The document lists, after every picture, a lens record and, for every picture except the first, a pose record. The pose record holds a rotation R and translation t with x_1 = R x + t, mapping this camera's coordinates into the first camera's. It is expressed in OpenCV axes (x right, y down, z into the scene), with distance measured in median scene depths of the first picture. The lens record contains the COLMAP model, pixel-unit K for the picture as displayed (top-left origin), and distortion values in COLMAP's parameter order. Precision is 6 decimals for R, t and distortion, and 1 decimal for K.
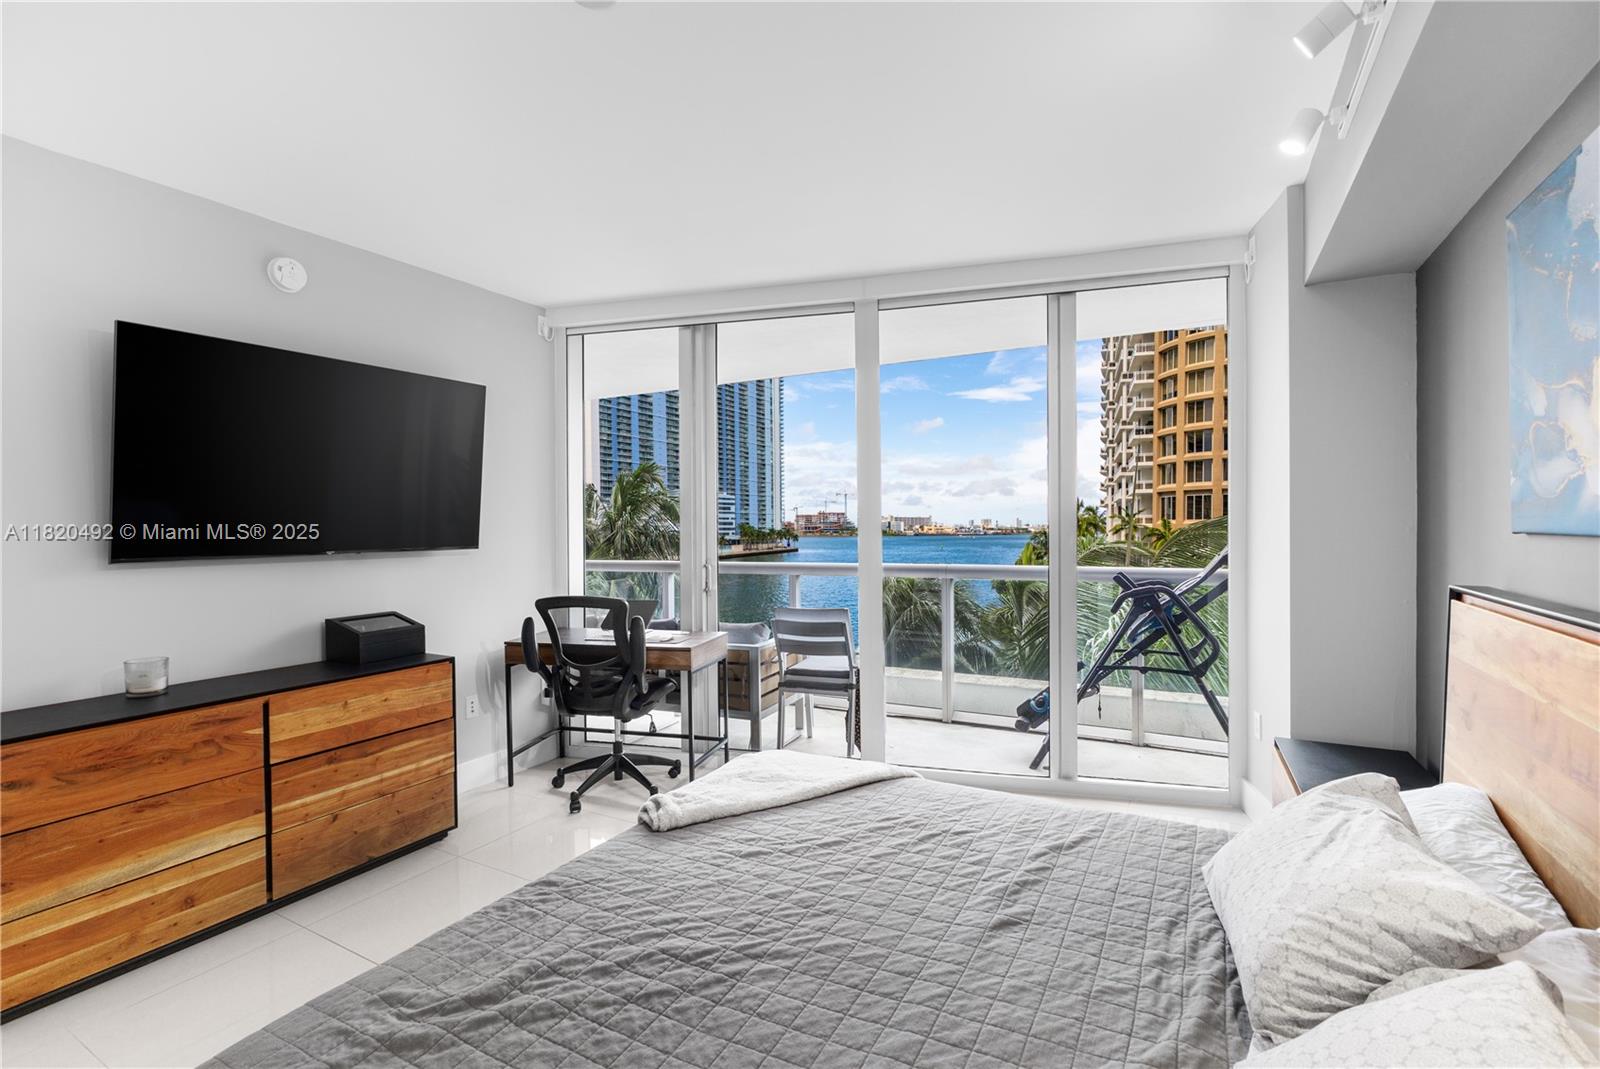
lens RADIAL K [[727.4, 0, 802.2], [0, 727.4, 541.7], [0, 0, 1]] dist [-0.001163, 0.000013]
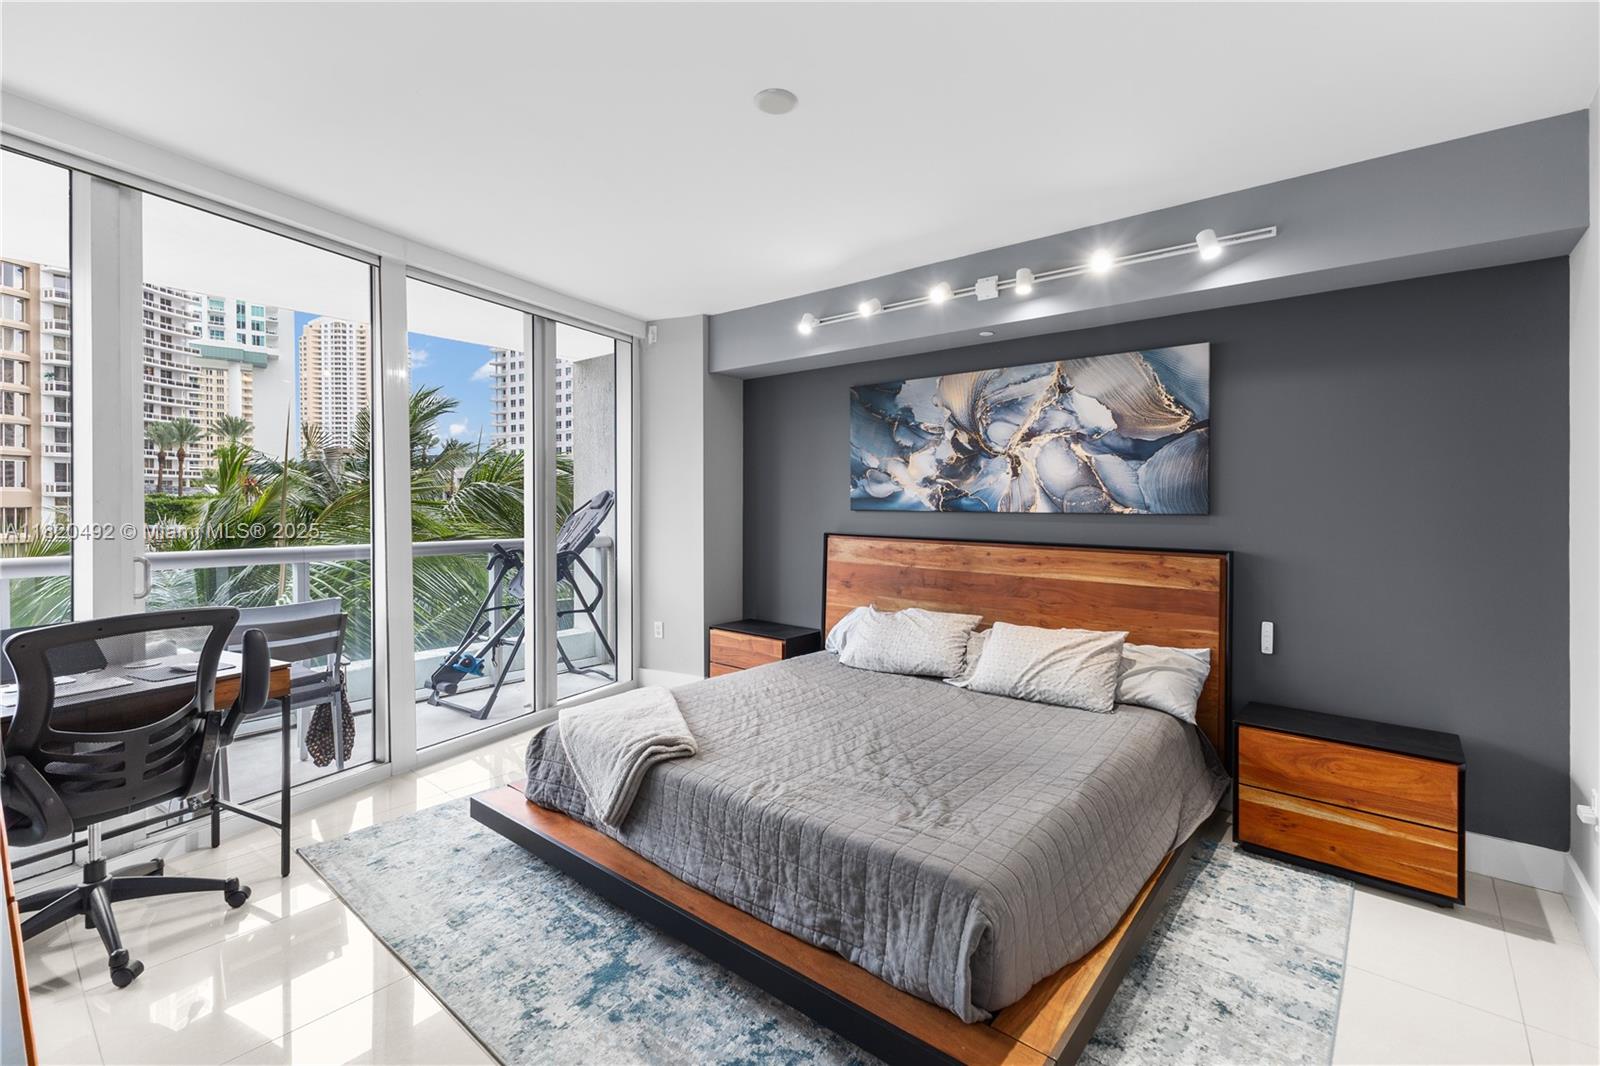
lens RADIAL K [[702.2, 0, 802.3], [0, 702.2, 518.3], [0, 0, 1]] dist [0.001243, 0.000018]
pose [[0.197915, -0.010398, 0.980164, -0.702822], [0.014189, 0.999869, 0.007742, -0.001759], [-0.980117, 0.012375, 0.198036, 0.314880]]
